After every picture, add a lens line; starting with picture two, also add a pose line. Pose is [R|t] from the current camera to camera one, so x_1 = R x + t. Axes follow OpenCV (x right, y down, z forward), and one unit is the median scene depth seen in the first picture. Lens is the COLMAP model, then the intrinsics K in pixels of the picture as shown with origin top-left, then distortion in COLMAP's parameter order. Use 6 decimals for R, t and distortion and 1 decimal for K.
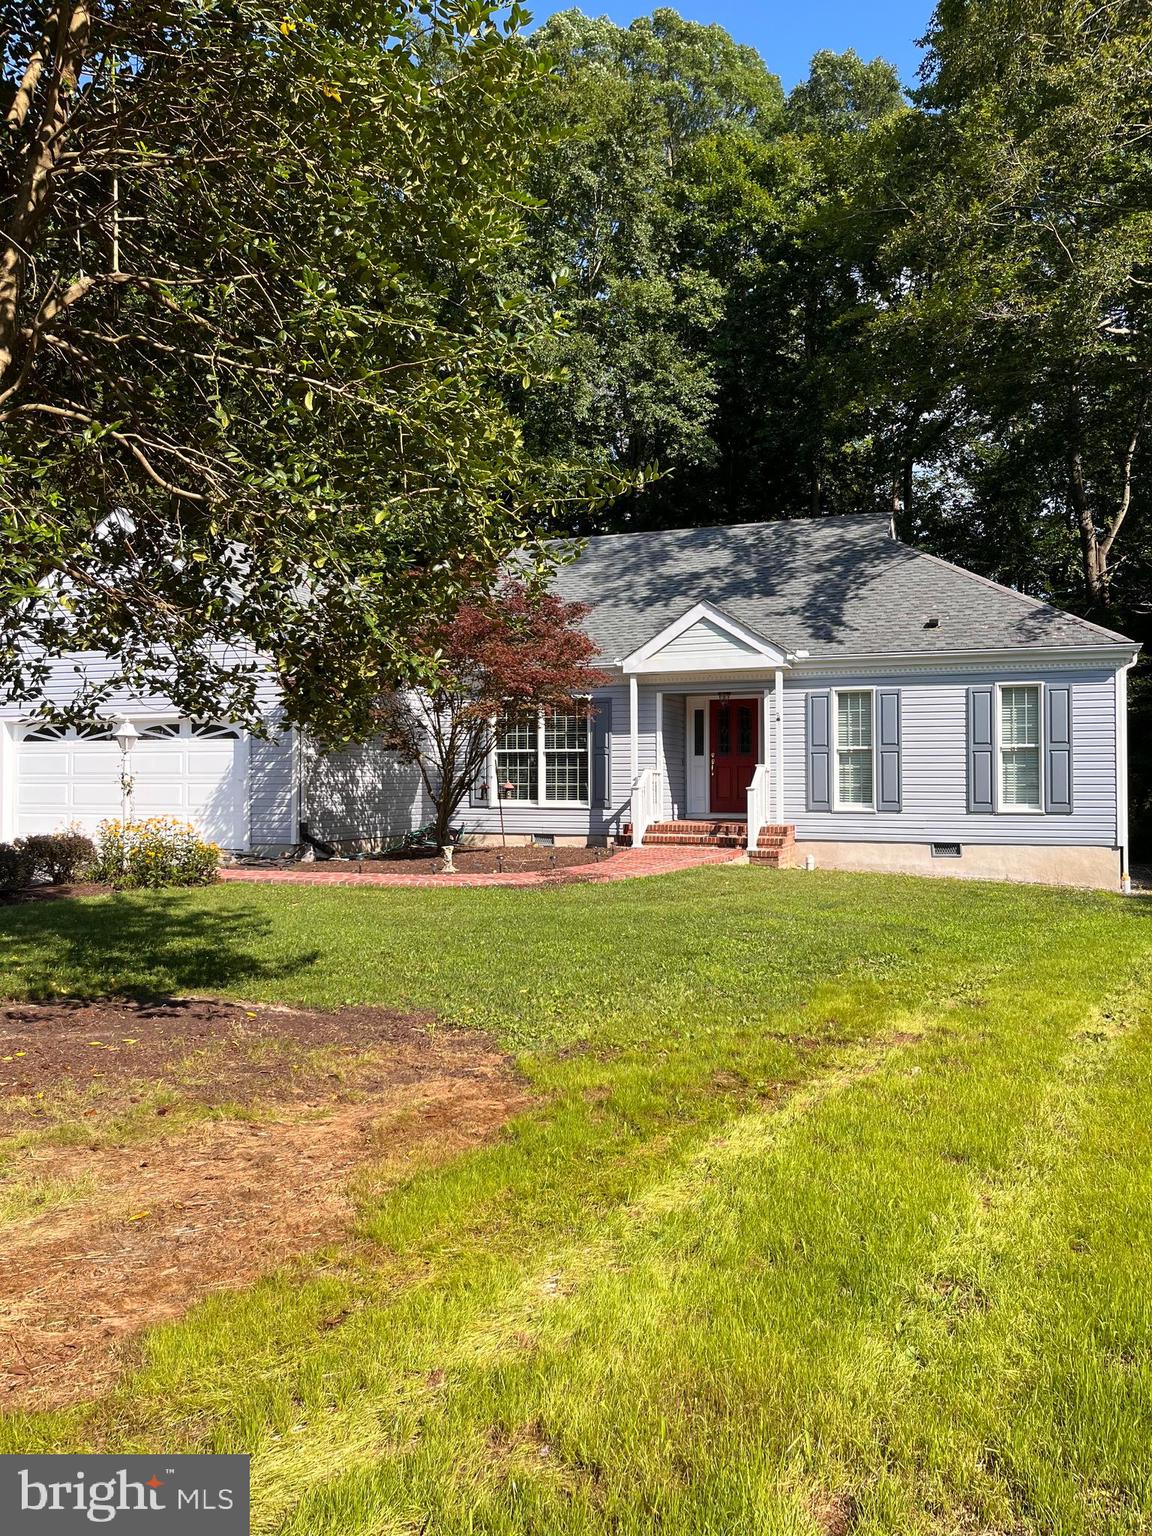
lens RADIAL K [[1168.3, 0, 596.4], [0, 1168.3, 768.8], [0, 0, 1]] dist [0.029943, -0.034231]
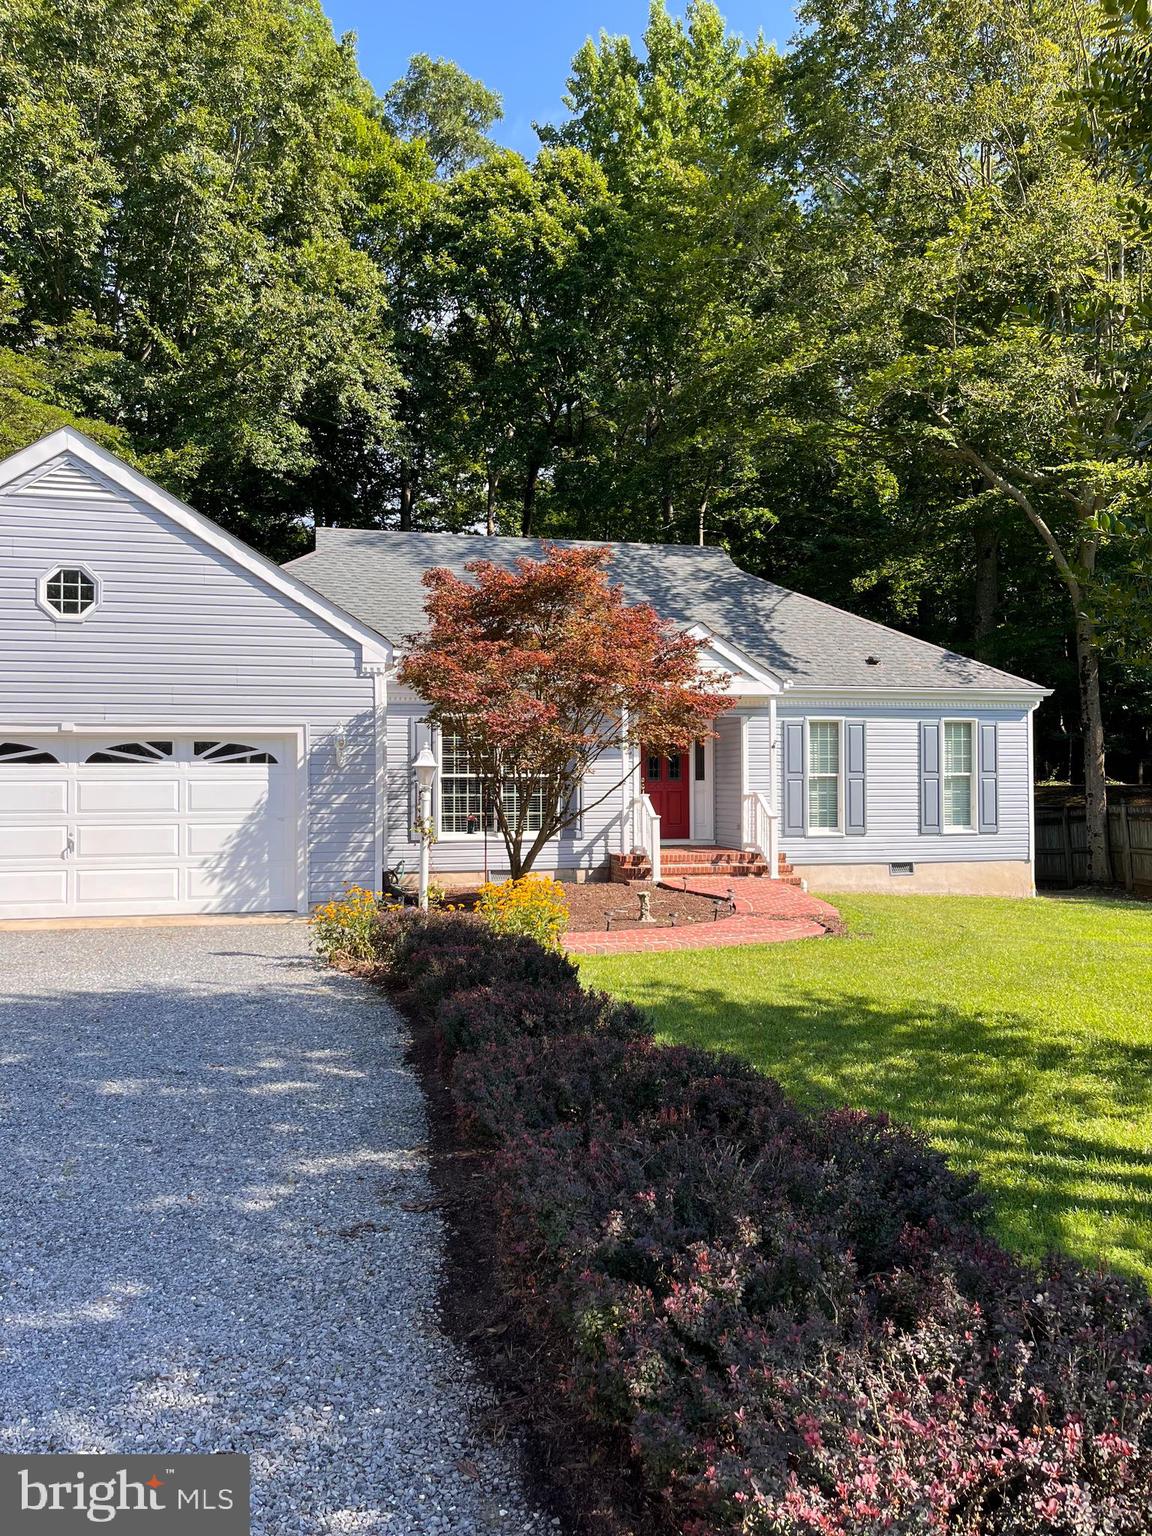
lens RADIAL K [[1168.3, 0, 583.9], [0, 1168.3, 759.0], [0, 0, 1]] dist [0.029943, -0.034231]
pose [[0.817731, 0.008343, 0.575540, -0.581262], [0.002262, 0.999841, -0.017708, -0.014848], [-0.575597, 0.015782, 0.817582, 0.277974]]
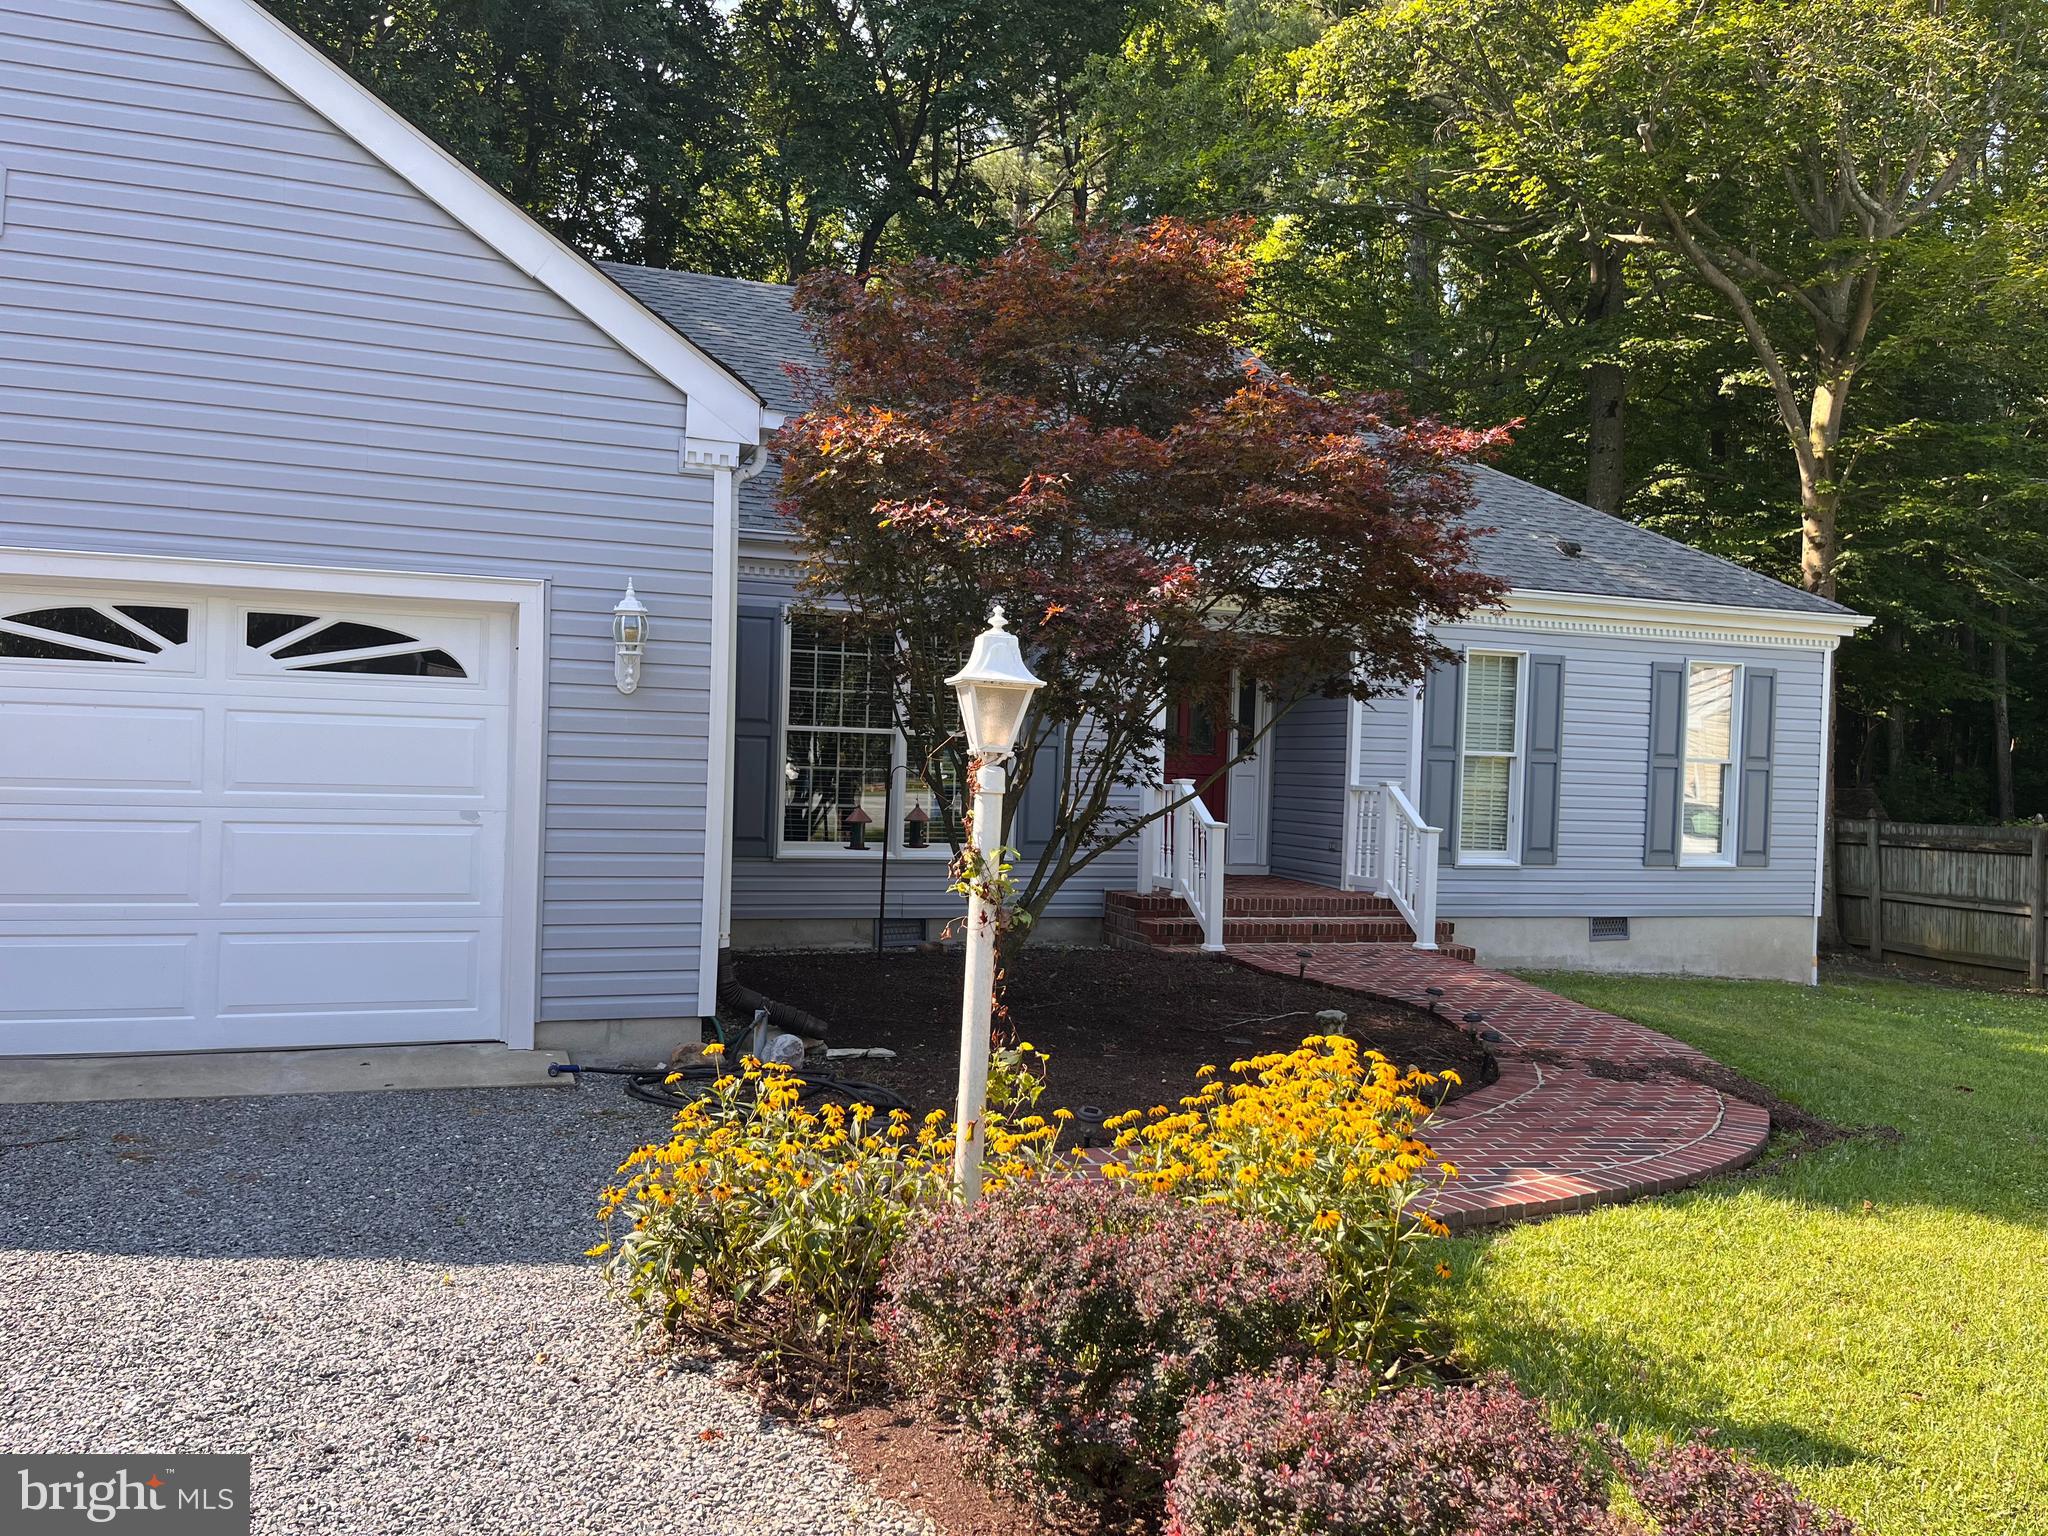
lens RADIAL K [[1557.7, 0, 1020.8], [0, 1557.7, 784.5], [0, 0, 1]] dist [0.029943, -0.034231]
pose [[0.748486, 0.012157, 0.663039, -0.469249], [-0.034918, 0.999167, 0.021098, -0.011553], [-0.662230, -0.038944, 0.748288, 0.607589]]
